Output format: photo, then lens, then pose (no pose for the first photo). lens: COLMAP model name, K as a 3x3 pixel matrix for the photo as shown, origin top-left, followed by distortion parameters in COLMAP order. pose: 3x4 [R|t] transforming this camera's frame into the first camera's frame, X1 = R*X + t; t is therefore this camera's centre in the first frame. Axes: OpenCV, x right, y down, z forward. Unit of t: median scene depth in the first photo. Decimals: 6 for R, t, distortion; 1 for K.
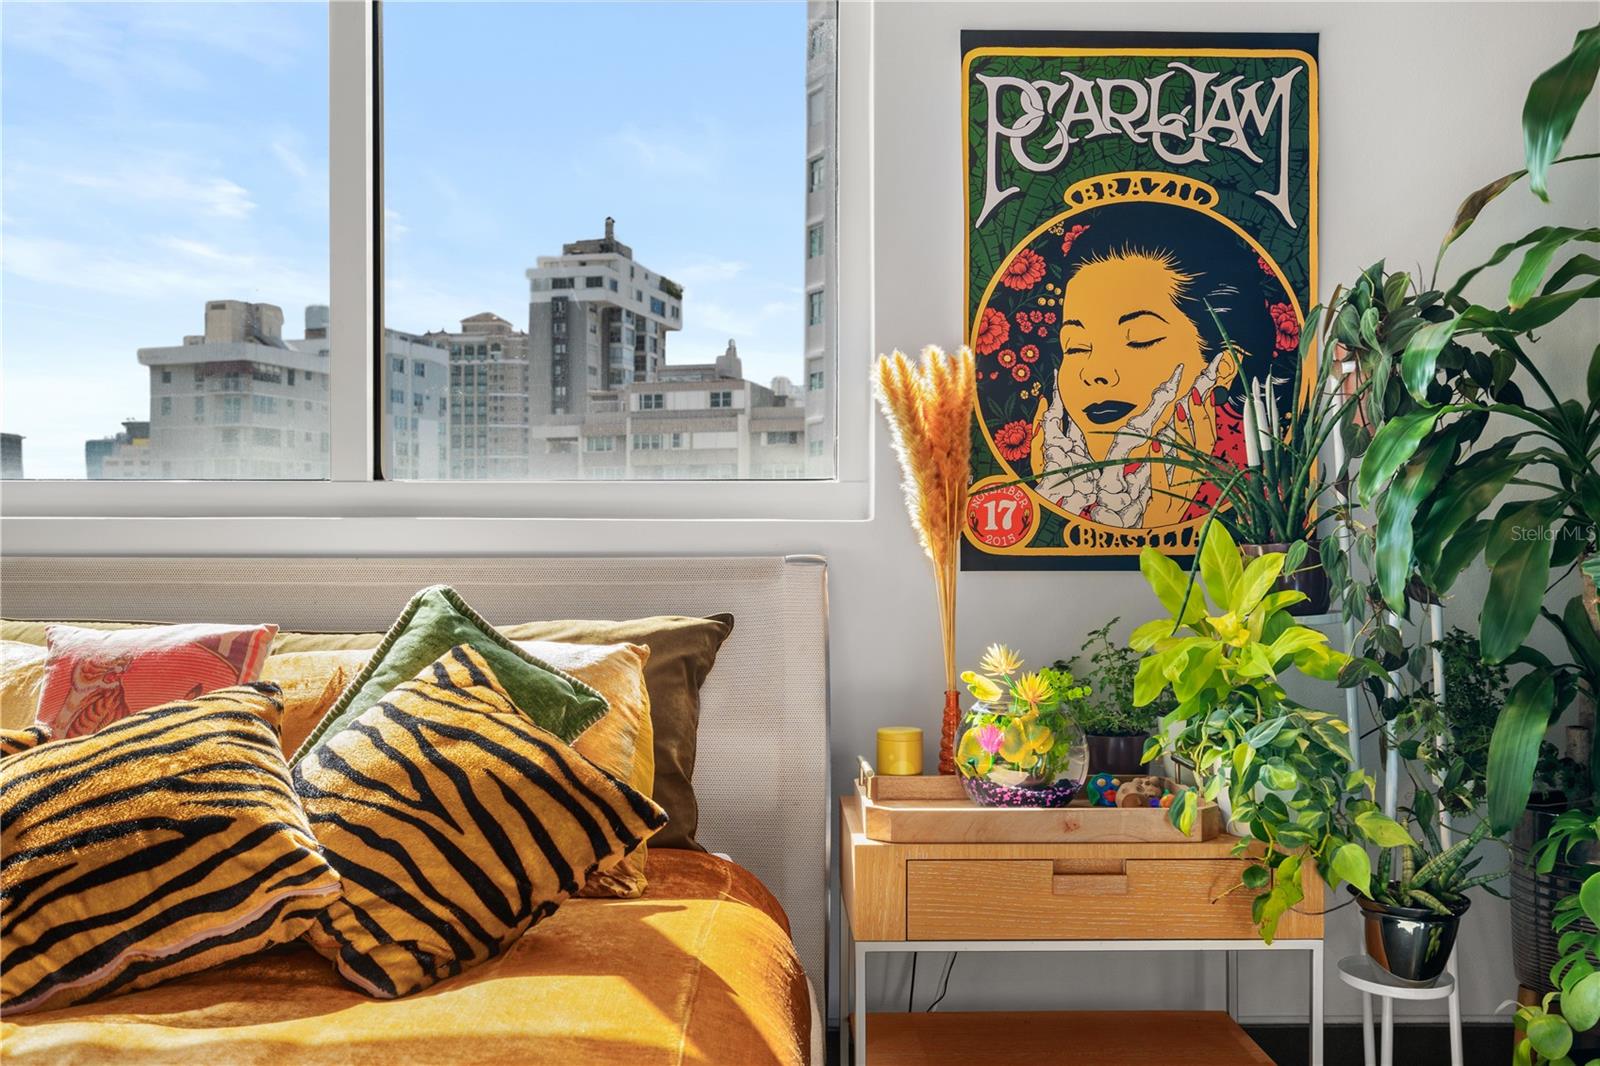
lens RADIAL K [[1566.2, 0, 803.3], [0, 1566.2, 534.6], [0, 0, 1]] dist [0.007283, 0.000000]
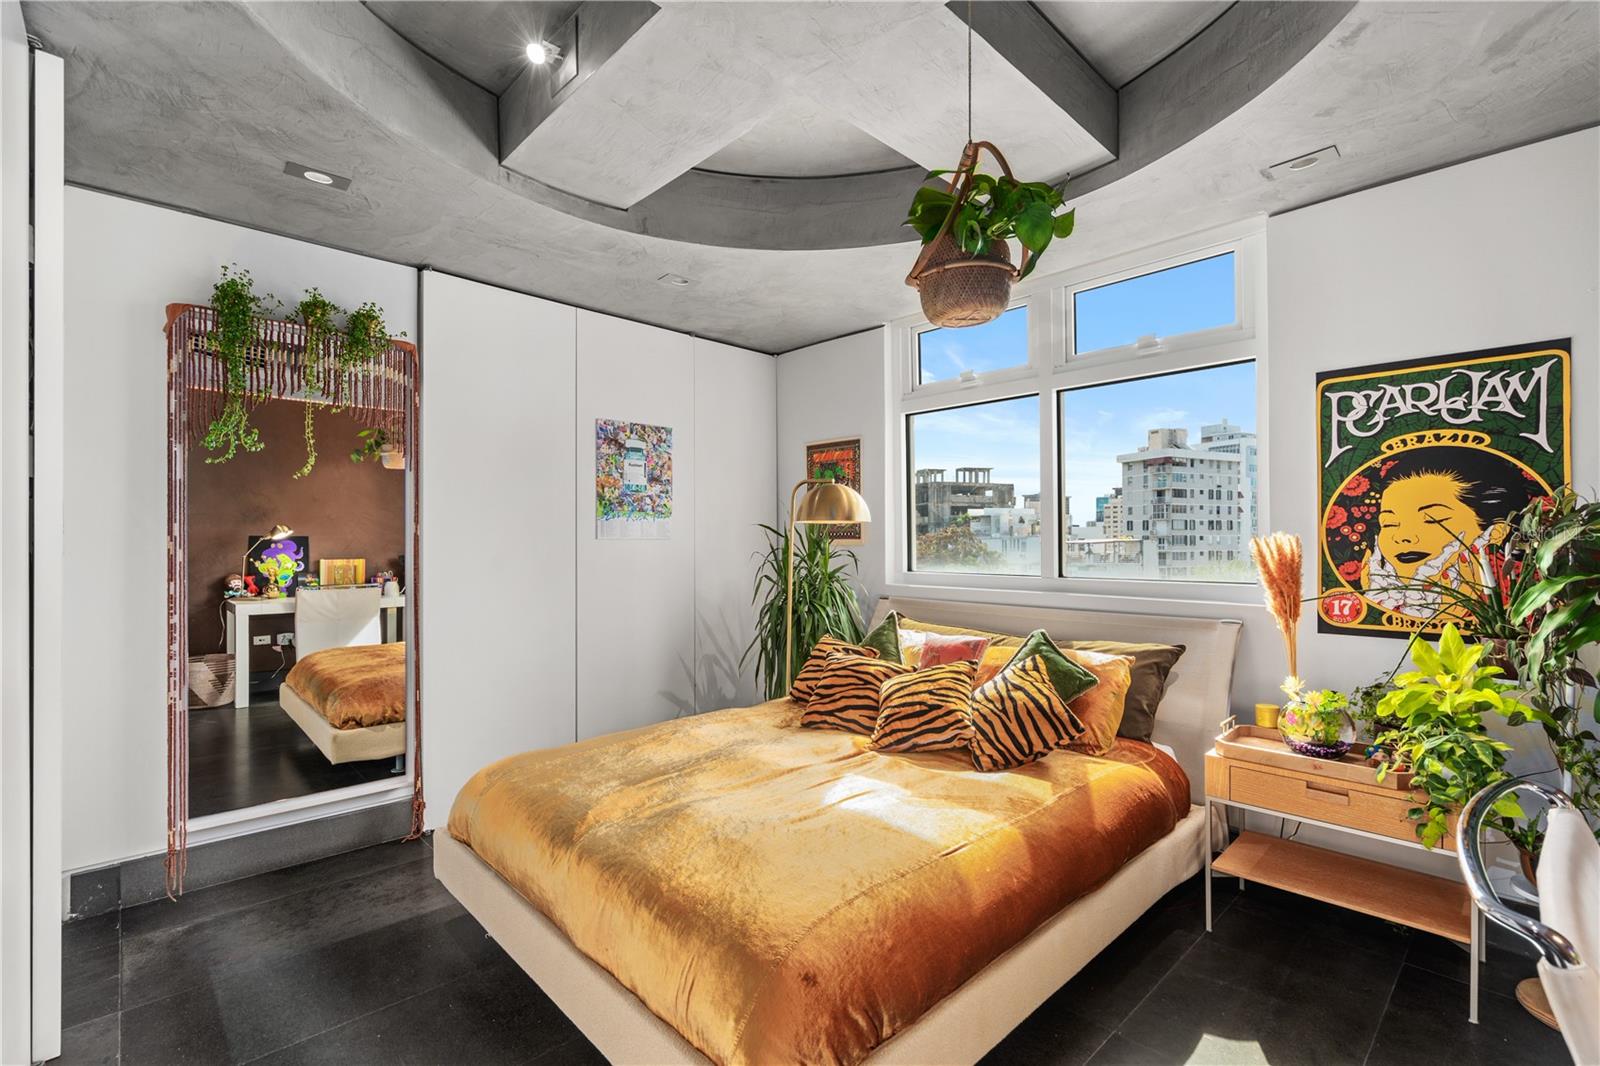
lens RADIAL K [[727.3, 0, 799.7], [0, 727.3, 534.3], [0, 0, 1]] dist [-0.006437, 0.003475]
pose [[0.679778, -0.007726, -0.733378, 0.338812], [0.004267, 0.999969, -0.006579, -0.104224], [0.733406, 0.001343, 0.679790, -0.157273]]
